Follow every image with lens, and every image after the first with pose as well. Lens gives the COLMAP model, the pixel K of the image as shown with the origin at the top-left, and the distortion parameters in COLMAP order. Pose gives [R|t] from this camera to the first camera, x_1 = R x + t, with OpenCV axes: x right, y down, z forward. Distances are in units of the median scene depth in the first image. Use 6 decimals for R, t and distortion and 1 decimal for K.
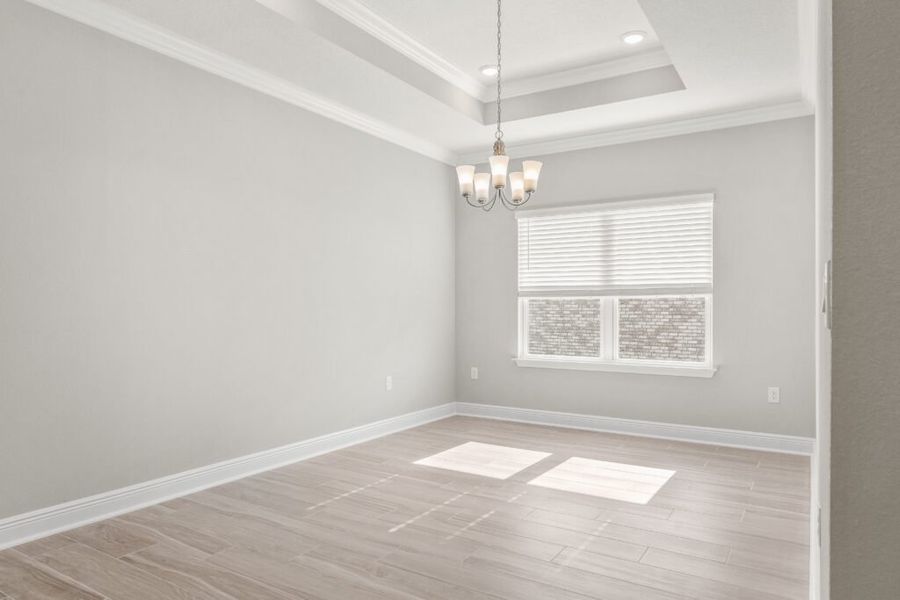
lens RADIAL K [[586.0, 0, 456.1], [0, 586.0, 303.3], [0, 0, 1]] dist [0.008822, 0.000613]
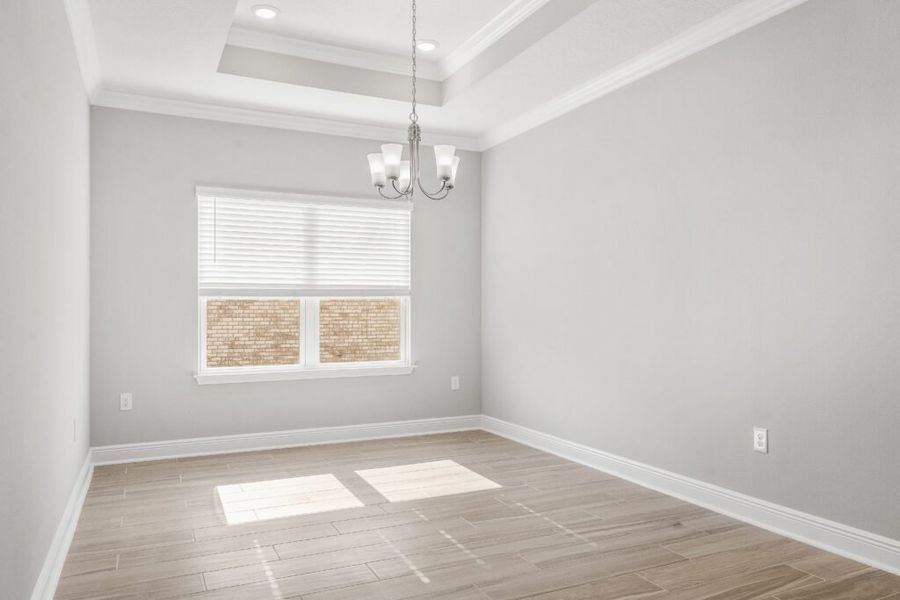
lens RADIAL K [[652.2, 0, 441.1], [0, 652.2, 311.9], [0, 0, 1]] dist [-0.009368, 0.002325]
pose [[0.527857, -0.006130, 0.849311, -0.528456], [-0.003303, 0.999952, 0.009270, 0.001409], [-0.849327, -0.007698, 0.527811, 0.305397]]
